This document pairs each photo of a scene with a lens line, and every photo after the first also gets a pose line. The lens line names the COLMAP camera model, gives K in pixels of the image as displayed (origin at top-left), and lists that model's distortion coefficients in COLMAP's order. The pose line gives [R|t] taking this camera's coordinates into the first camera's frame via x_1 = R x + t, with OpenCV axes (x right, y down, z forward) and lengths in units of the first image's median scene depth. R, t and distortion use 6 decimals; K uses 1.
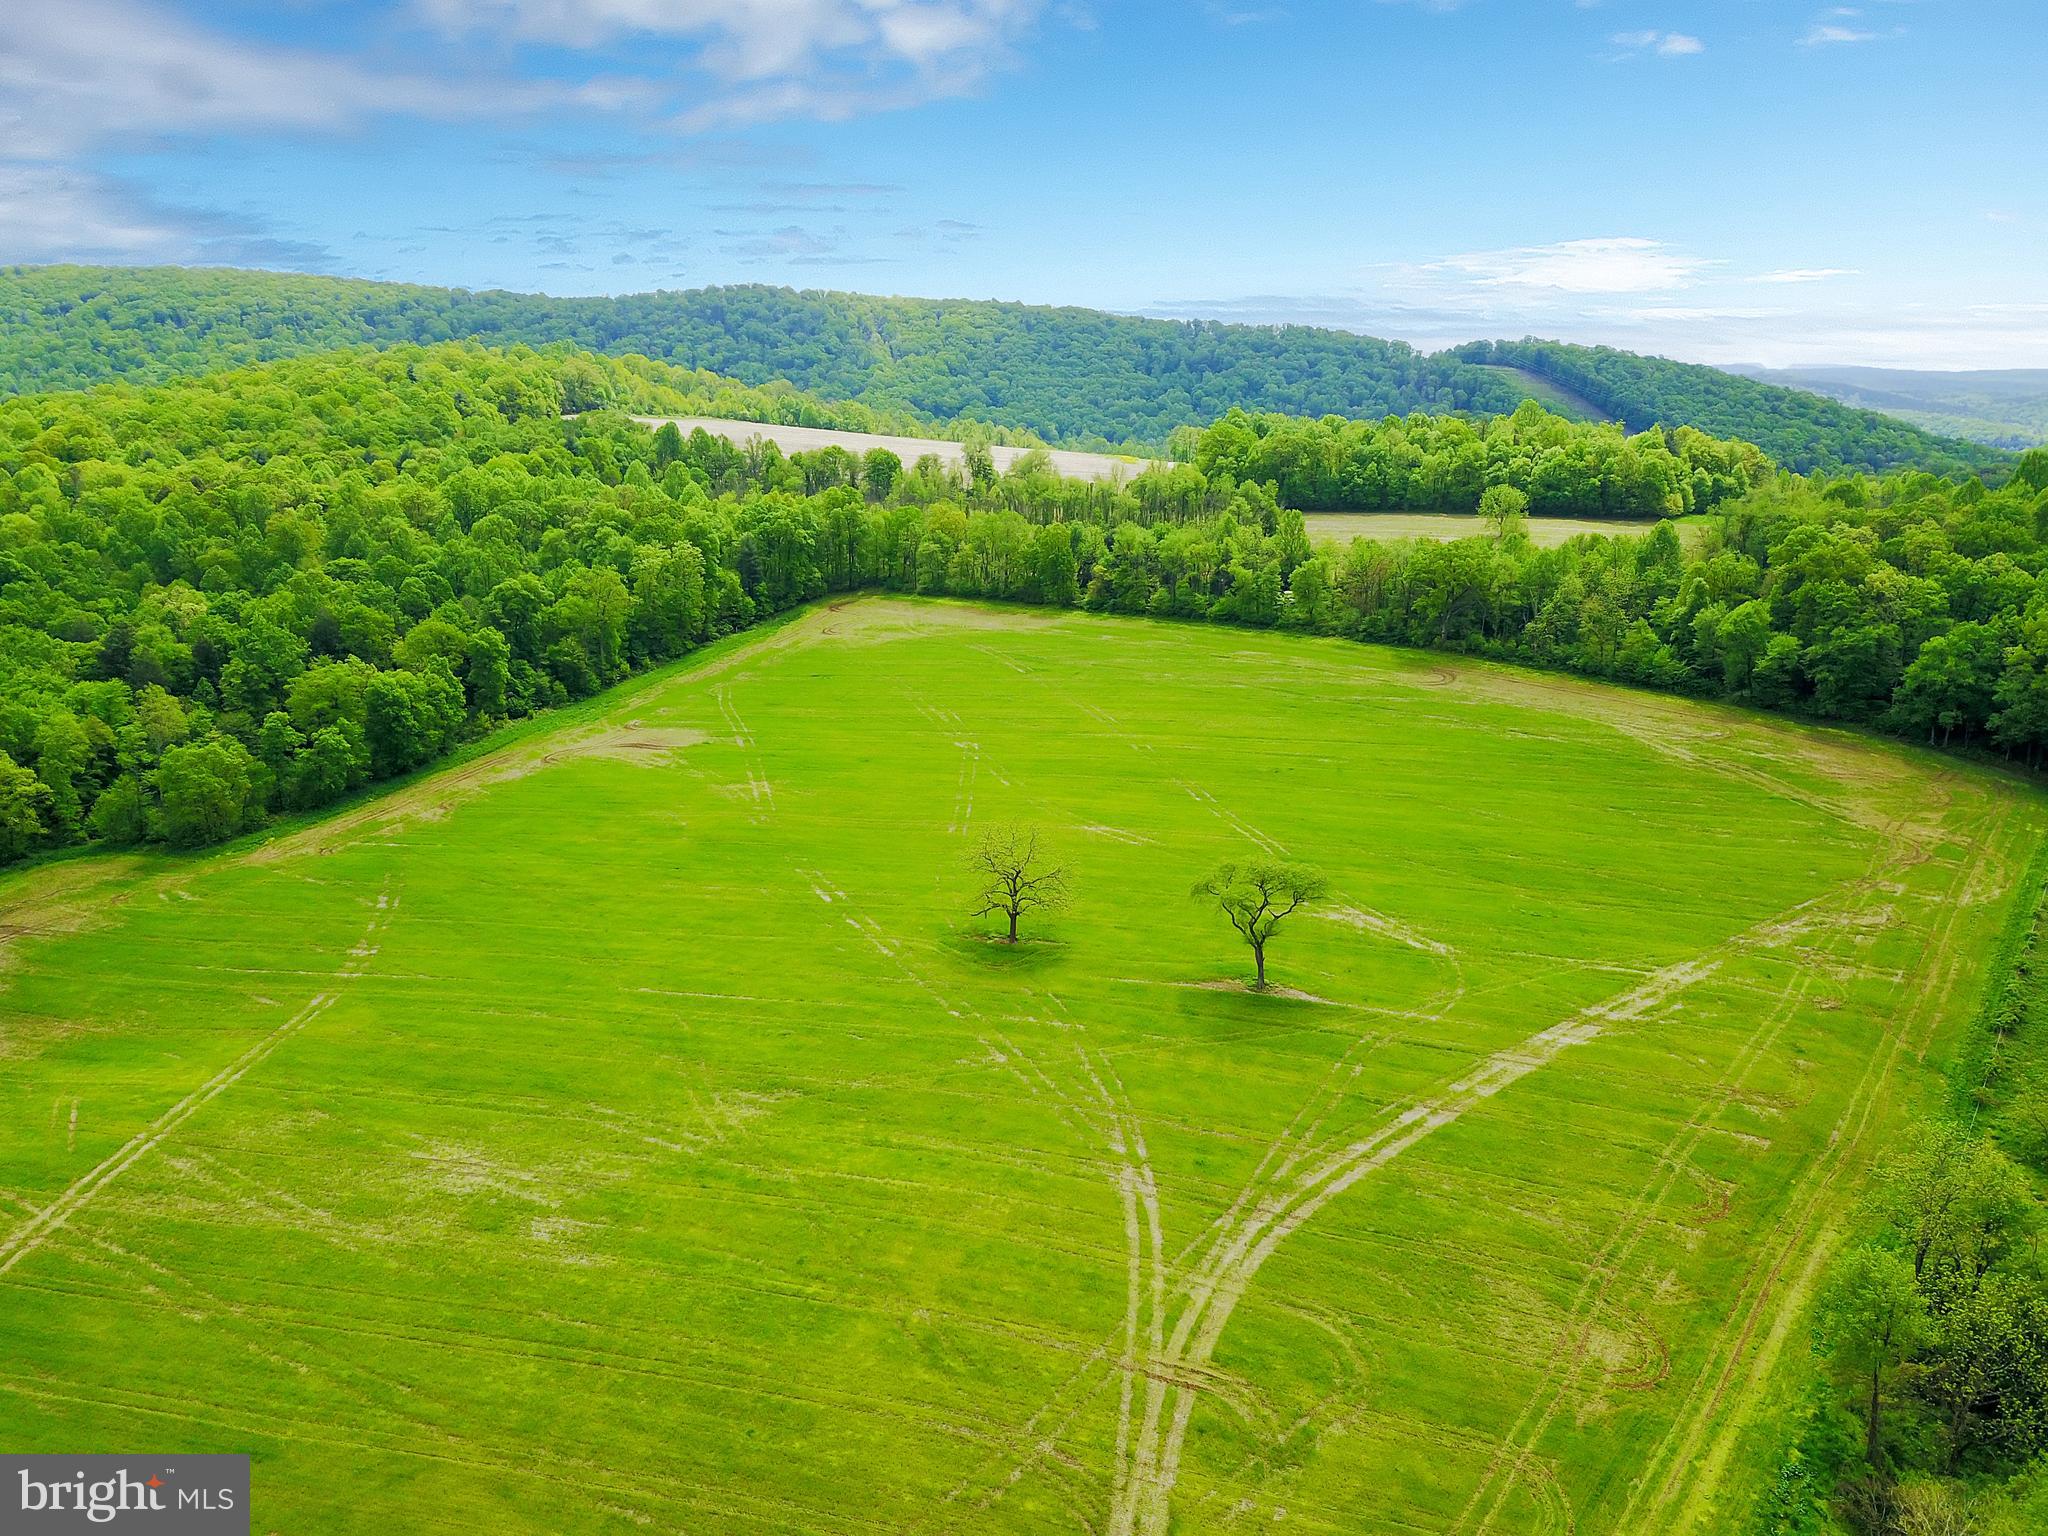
lens RADIAL K [[1563.0, 0, 1026.7], [0, 1563.0, 775.4], [0, 0, 1]] dist [0.023525, -0.021553]
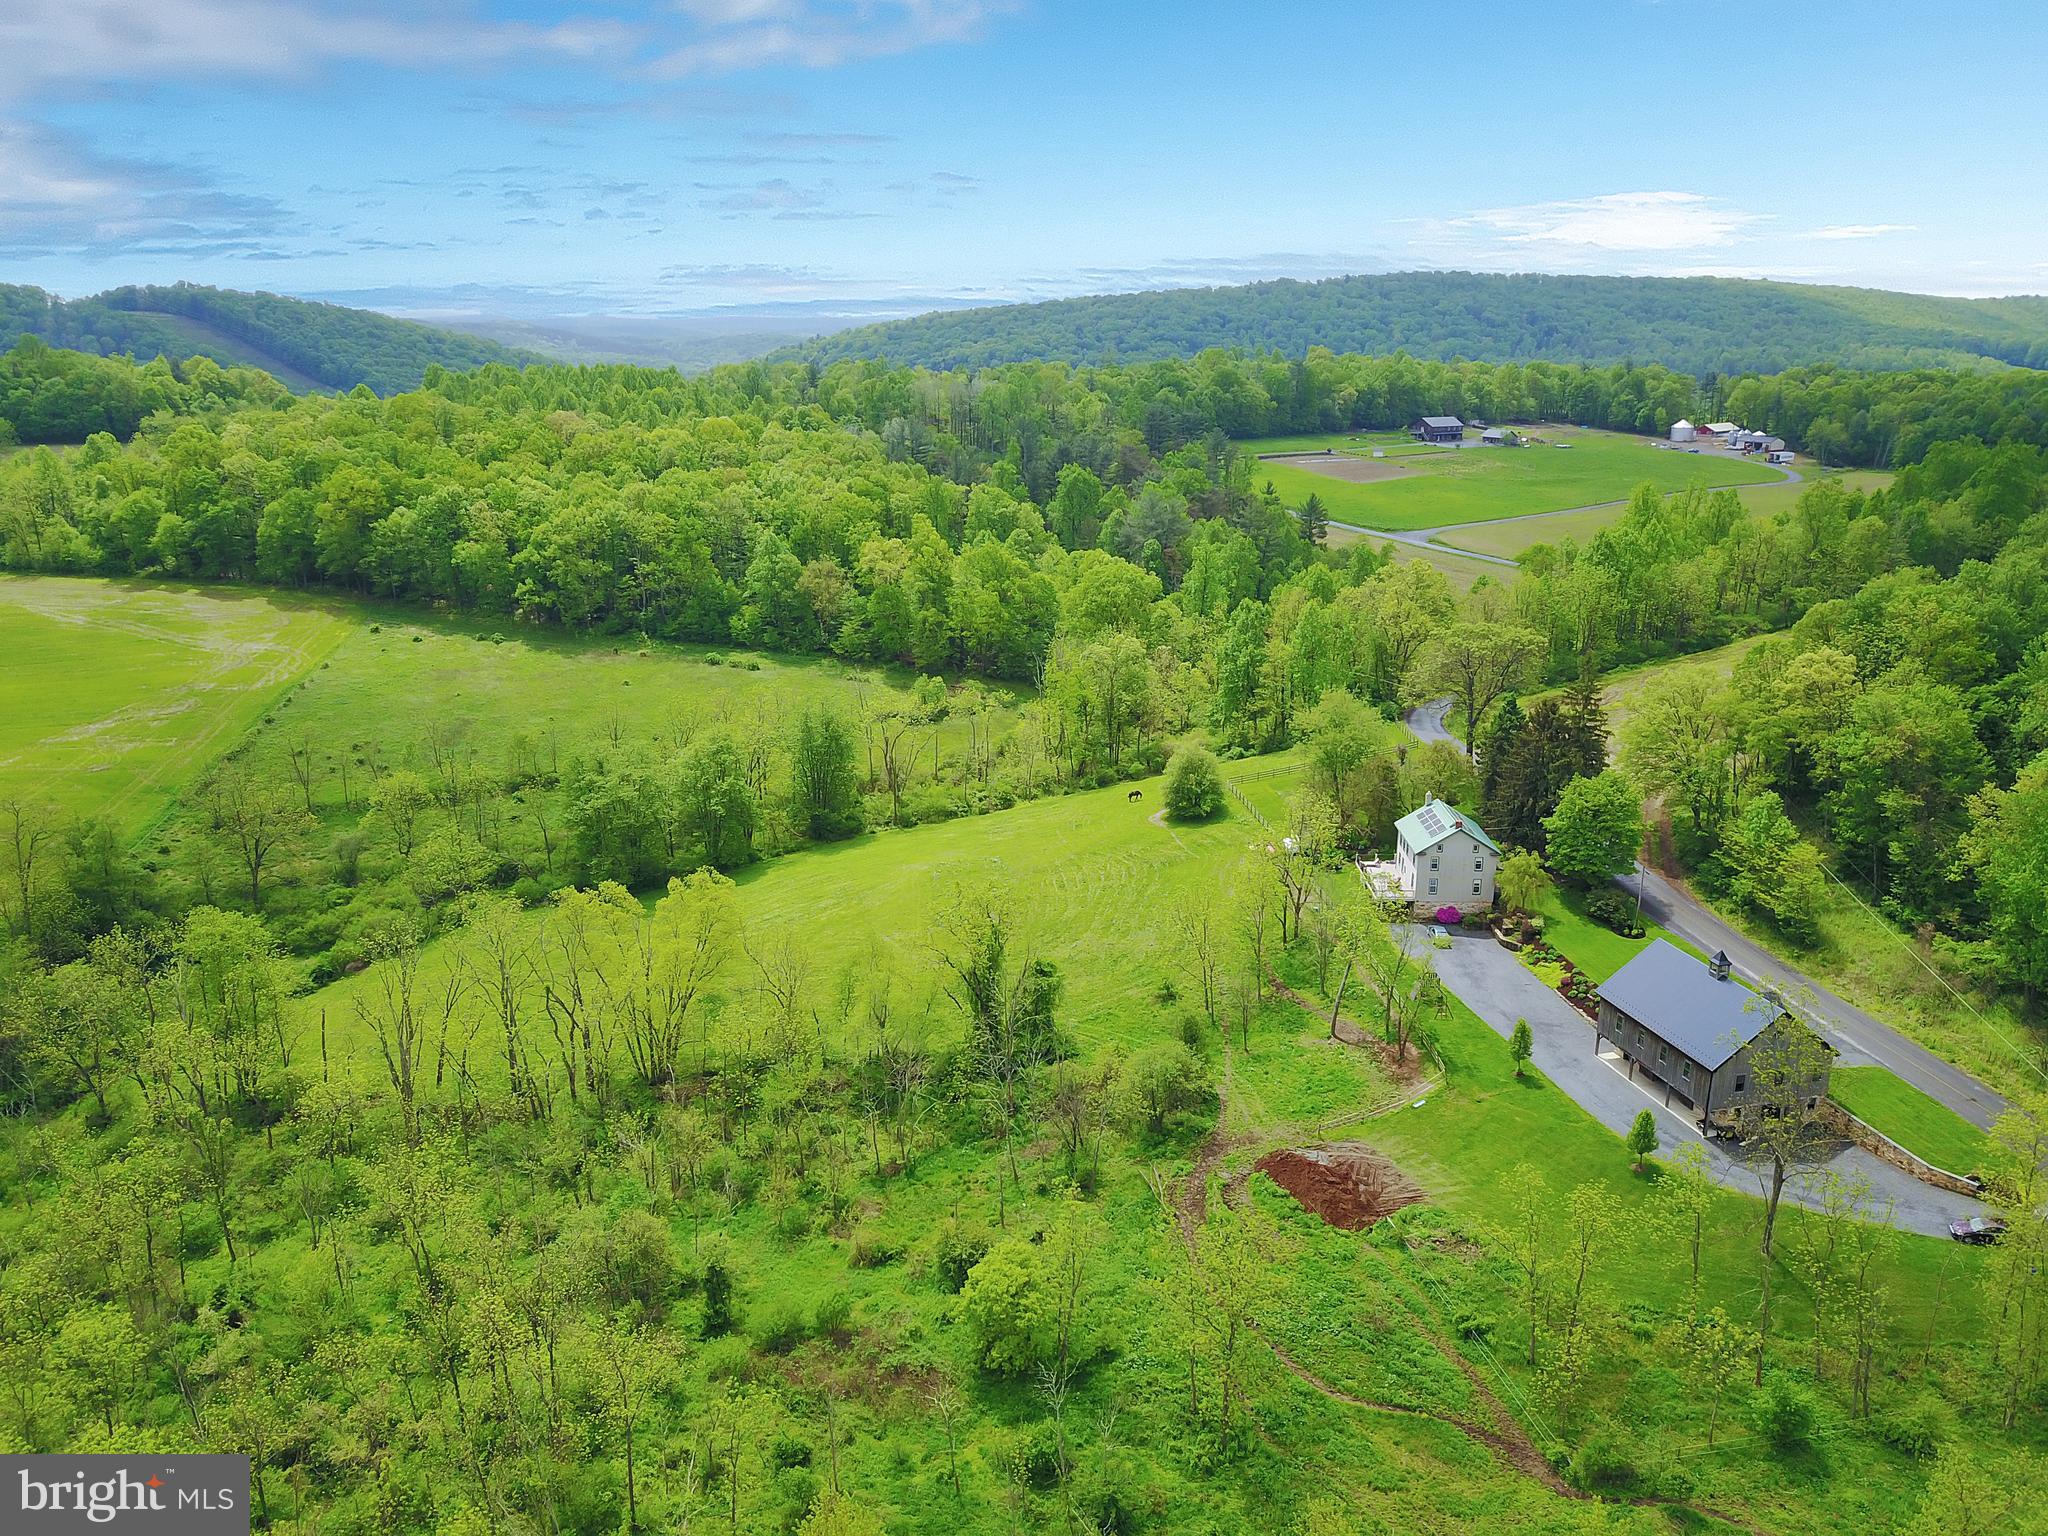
lens RADIAL K [[1563.0, 0, 1037.3], [0, 1563.0, 782.7], [0, 0, 1]] dist [0.023525, -0.021553]
pose [[0.752205, -0.199791, 0.627910, 0.115315], [0.179571, 0.979012, 0.096388, 0.073276], [-0.633988, 0.040251, 0.772294, -0.222845]]
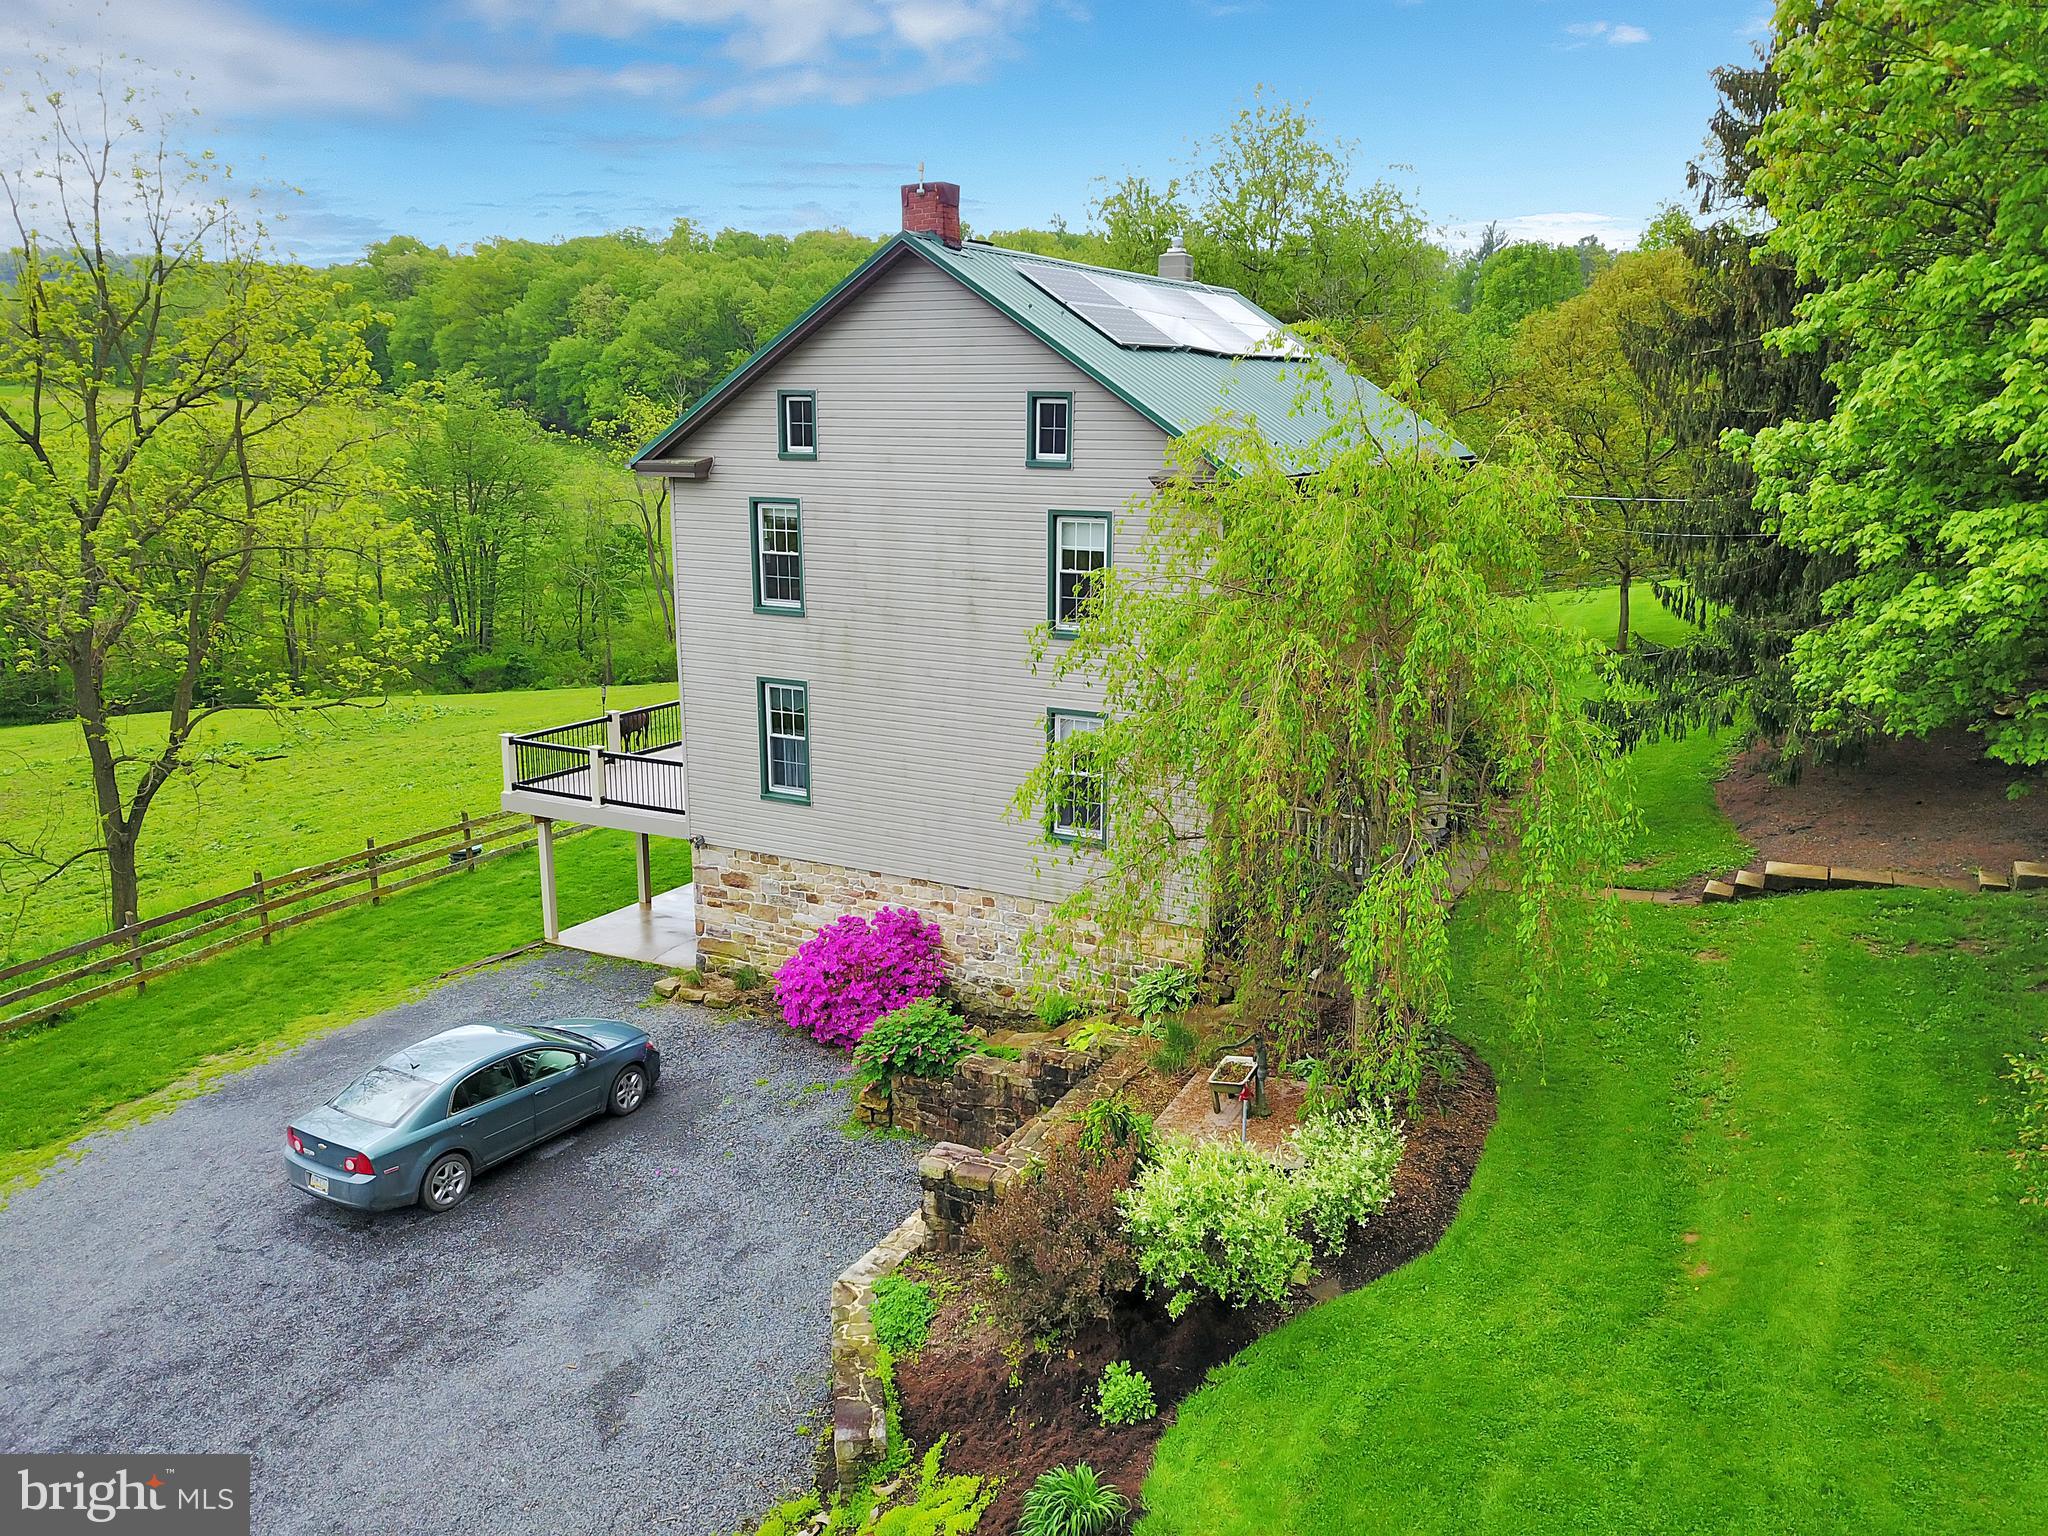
lens RADIAL K [[1563.0, 0, 1024.6], [0, 1563.0, 806.0], [0, 0, 1]] dist [0.023525, -0.021553]
pose [[0.974864, -0.062503, 0.213854, 0.427652], [0.065540, 0.997824, -0.007131, 0.157390], [-0.212943, 0.020968, 0.976840, -0.033420]]
